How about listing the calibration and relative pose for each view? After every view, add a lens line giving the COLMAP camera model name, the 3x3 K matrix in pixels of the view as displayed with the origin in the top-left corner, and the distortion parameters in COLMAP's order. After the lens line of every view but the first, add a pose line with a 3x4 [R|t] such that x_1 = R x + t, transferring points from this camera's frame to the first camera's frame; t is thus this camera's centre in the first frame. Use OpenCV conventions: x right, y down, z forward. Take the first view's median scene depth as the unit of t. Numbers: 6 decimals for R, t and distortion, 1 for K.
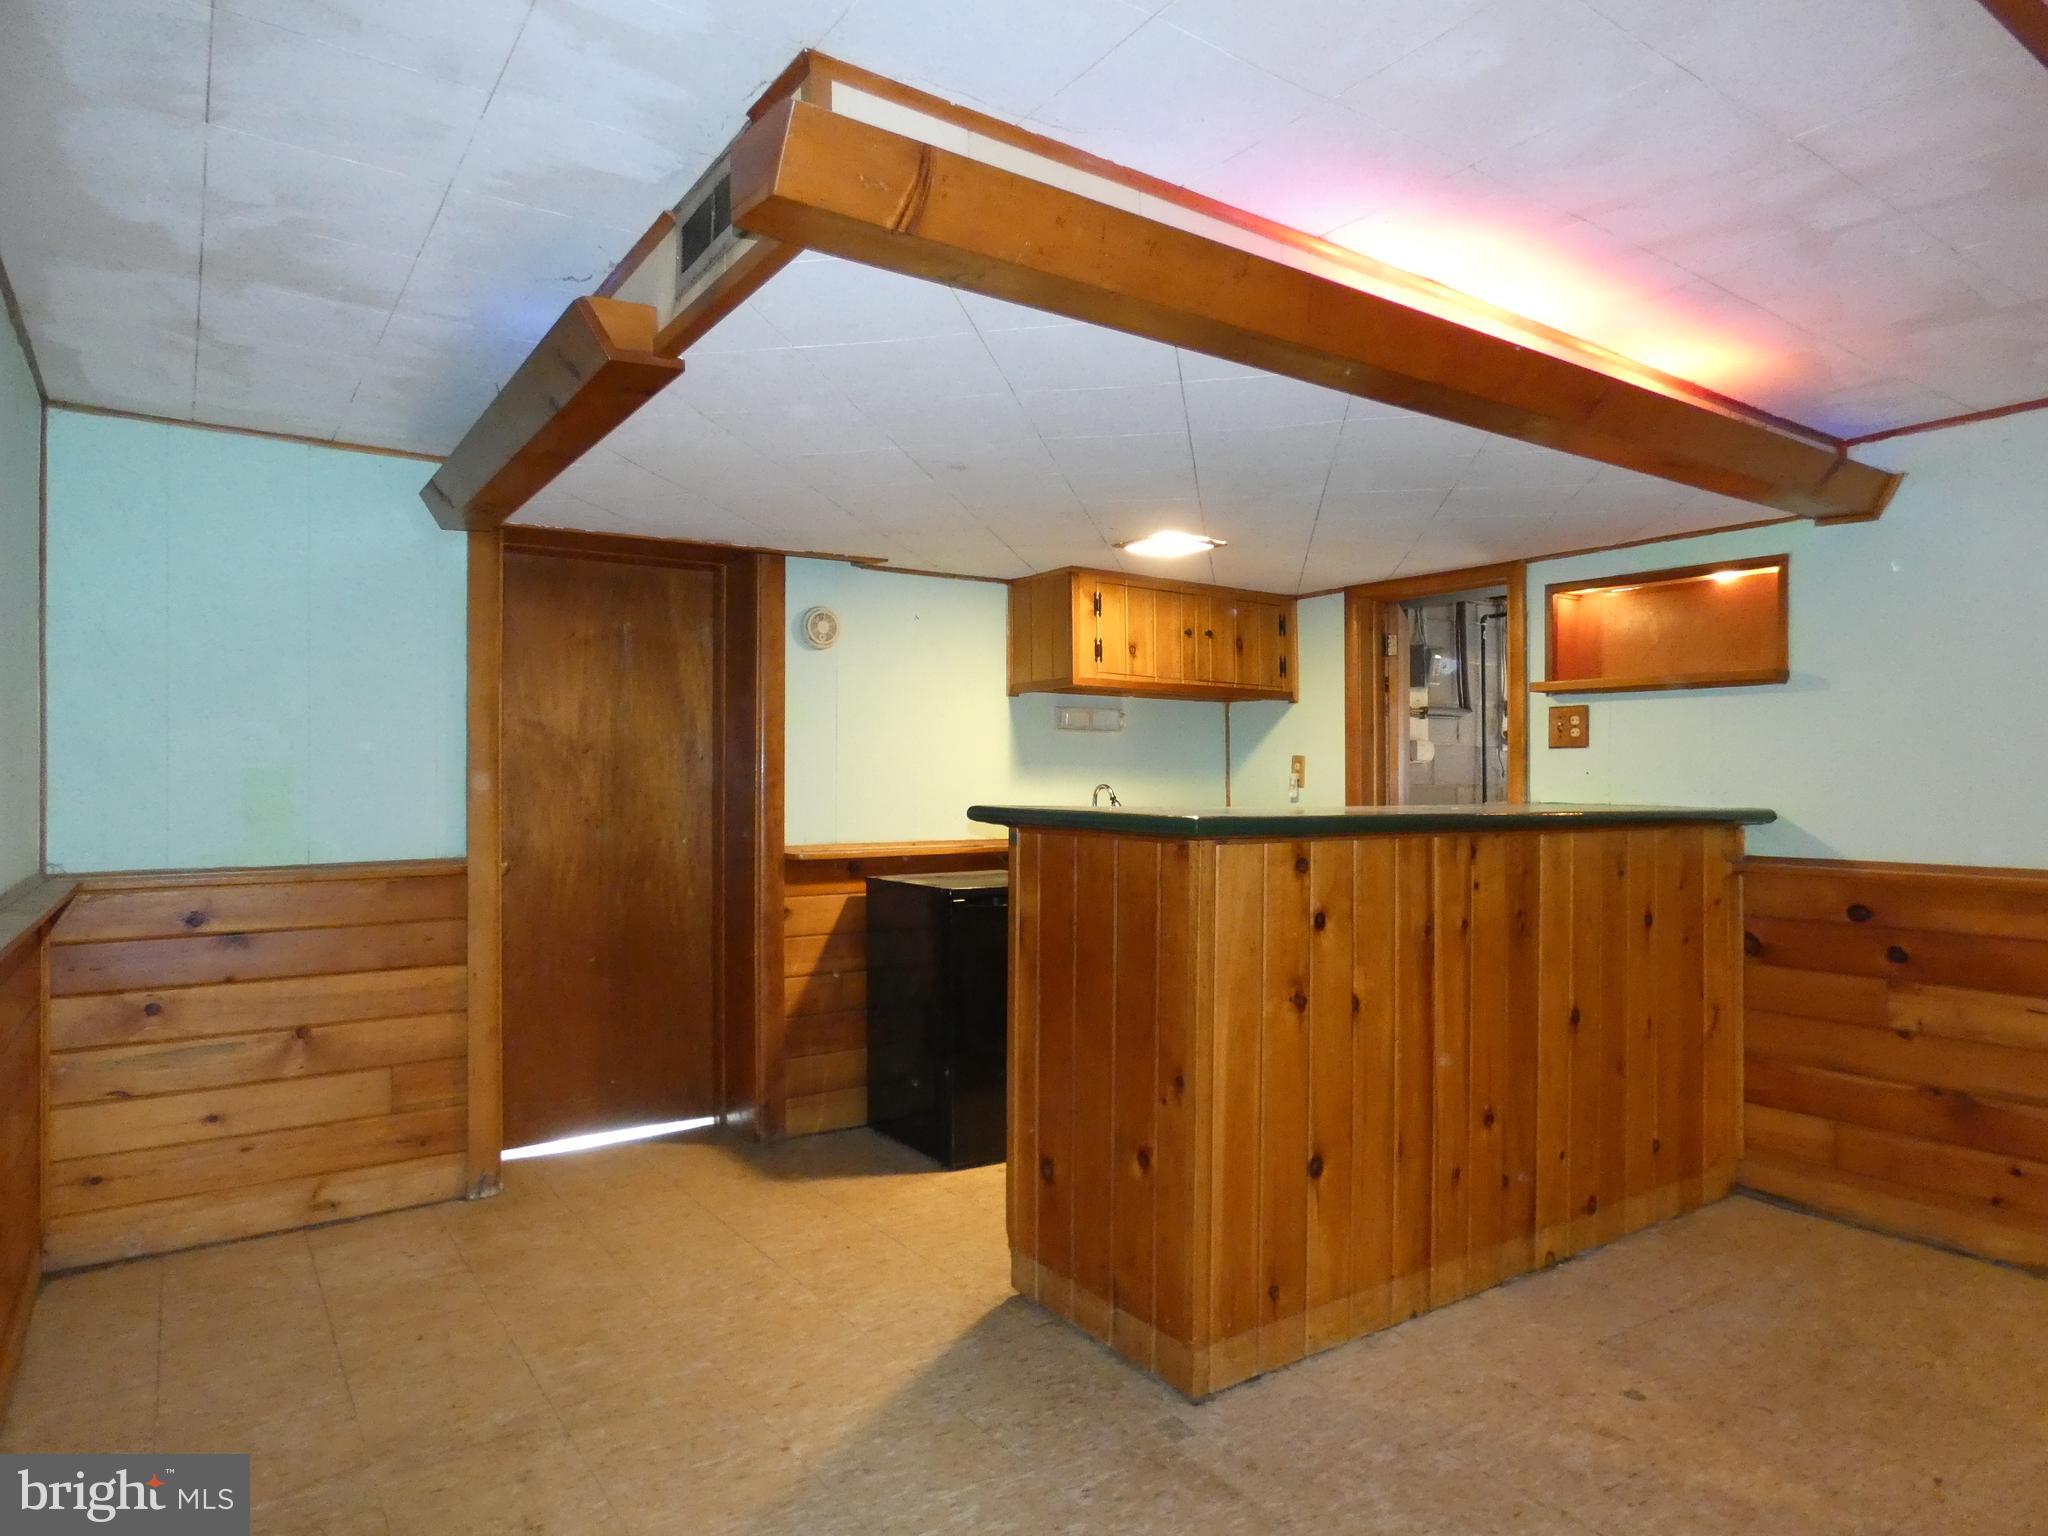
lens RADIAL K [[1210.6, 0, 1027.0], [0, 1210.6, 767.8], [0, 0, 1]] dist [0.000102, 0.001650]
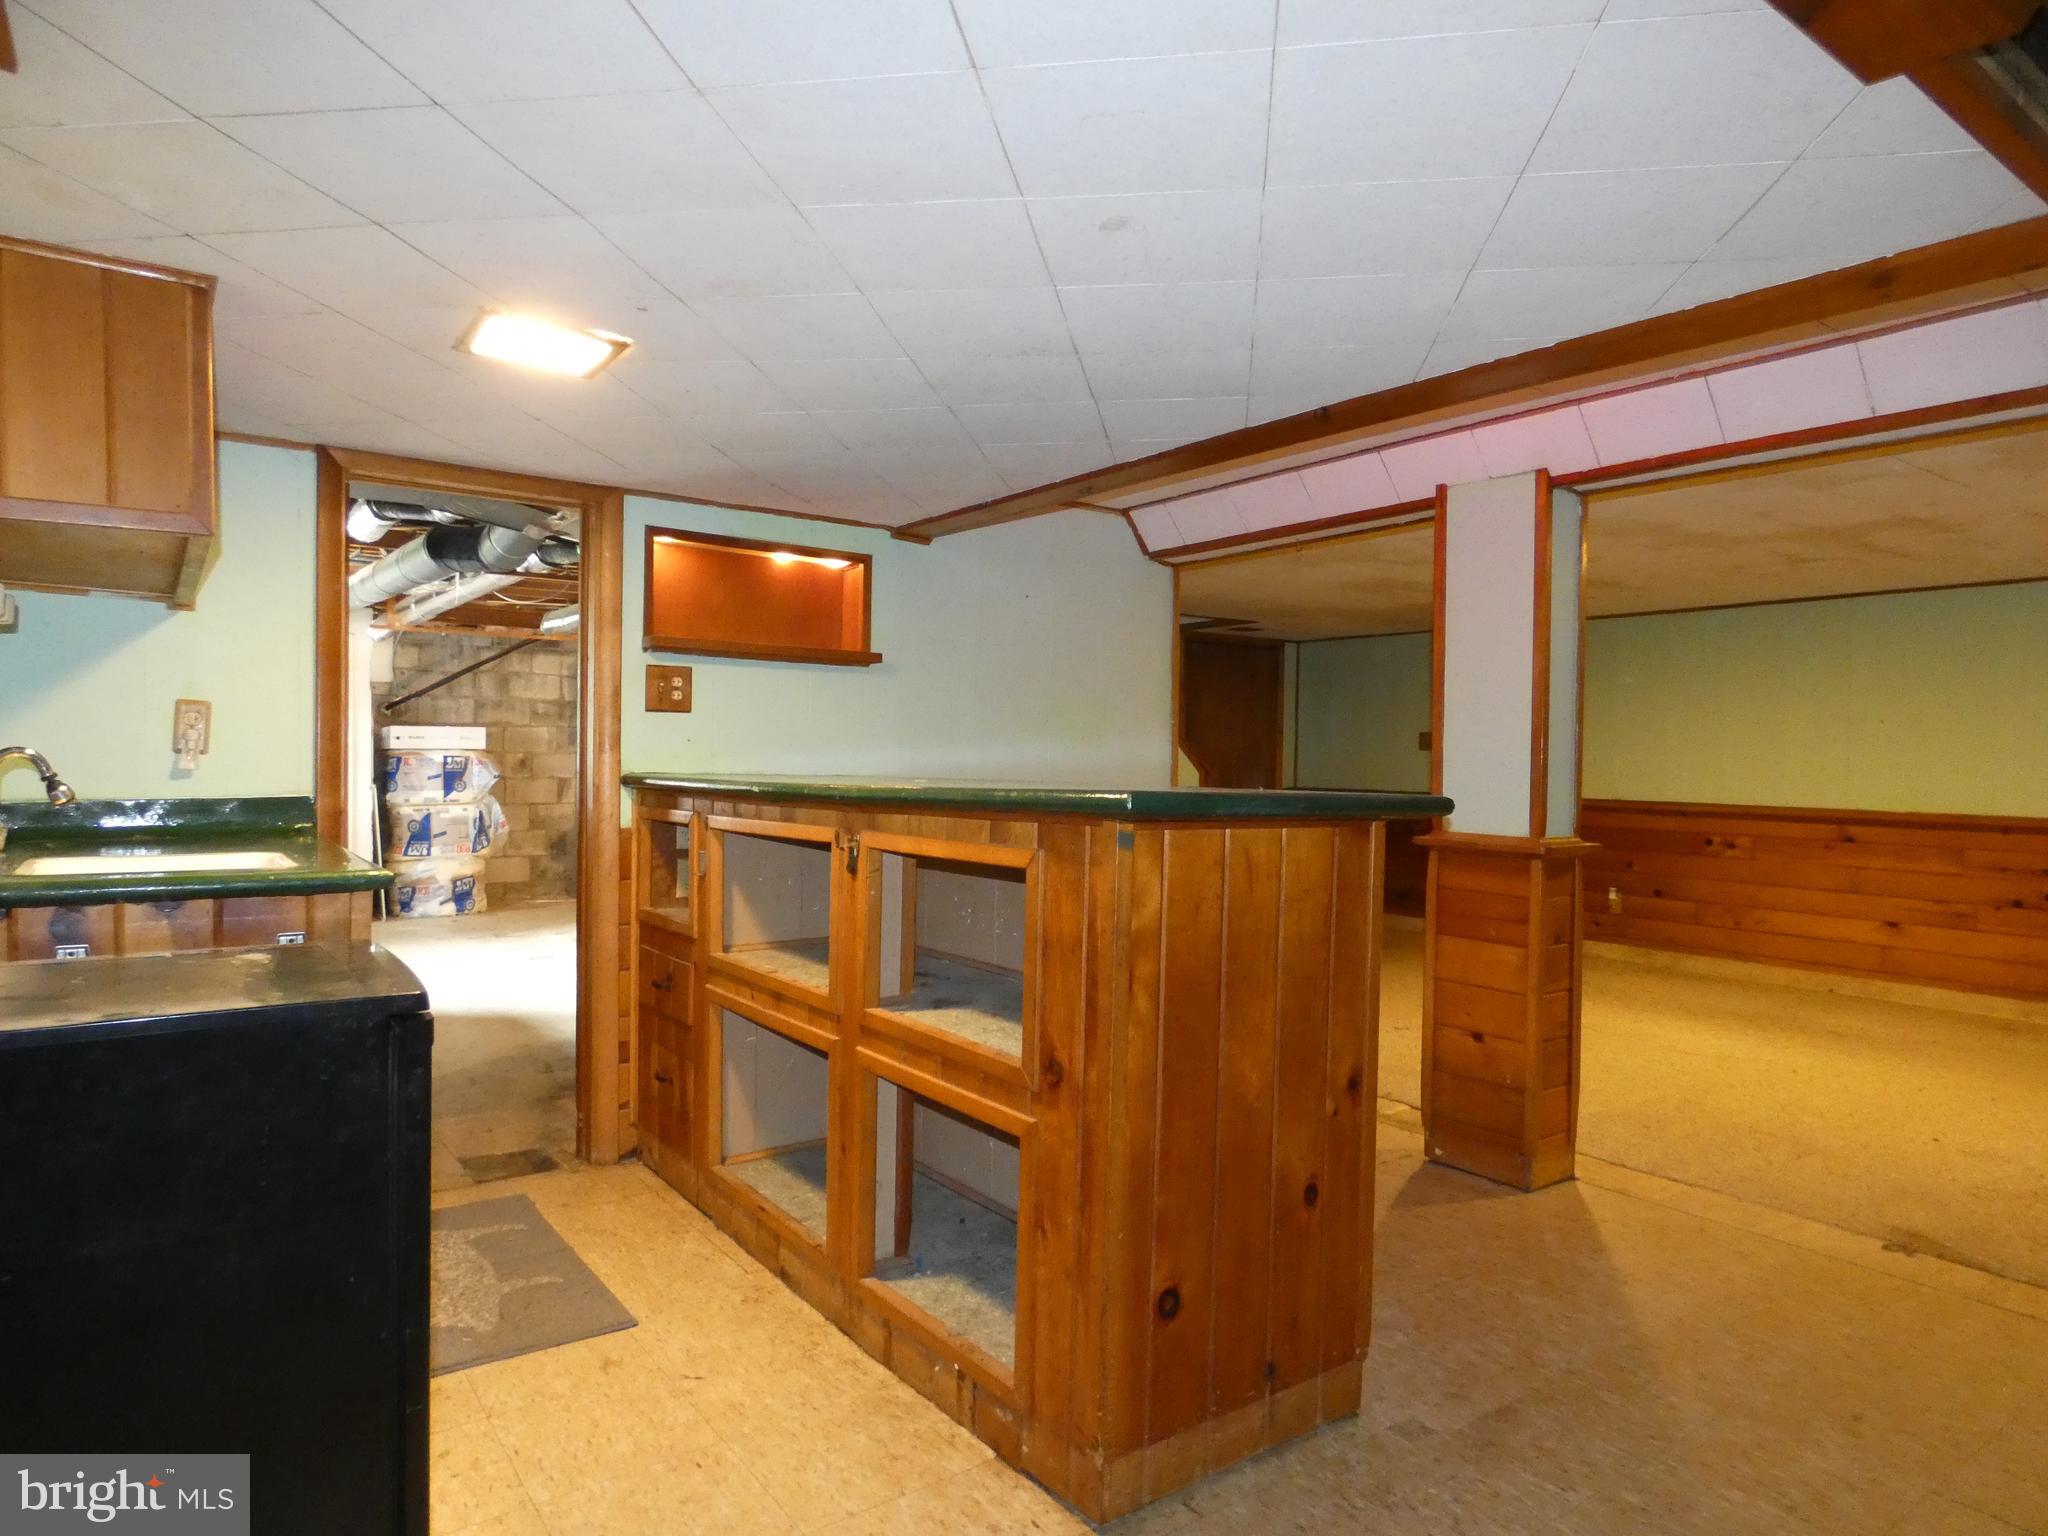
lens RADIAL K [[1210.6, 0, 1027.0], [0, 1210.6, 767.8], [0, 0, 1]] dist [0.000102, 0.001650]
pose [[-0.018461, -0.005464, 0.999815, -0.462361], [-0.014214, 0.999885, 0.005202, 0.016676], [-0.999729, -0.014115, -0.018537, 0.753270]]
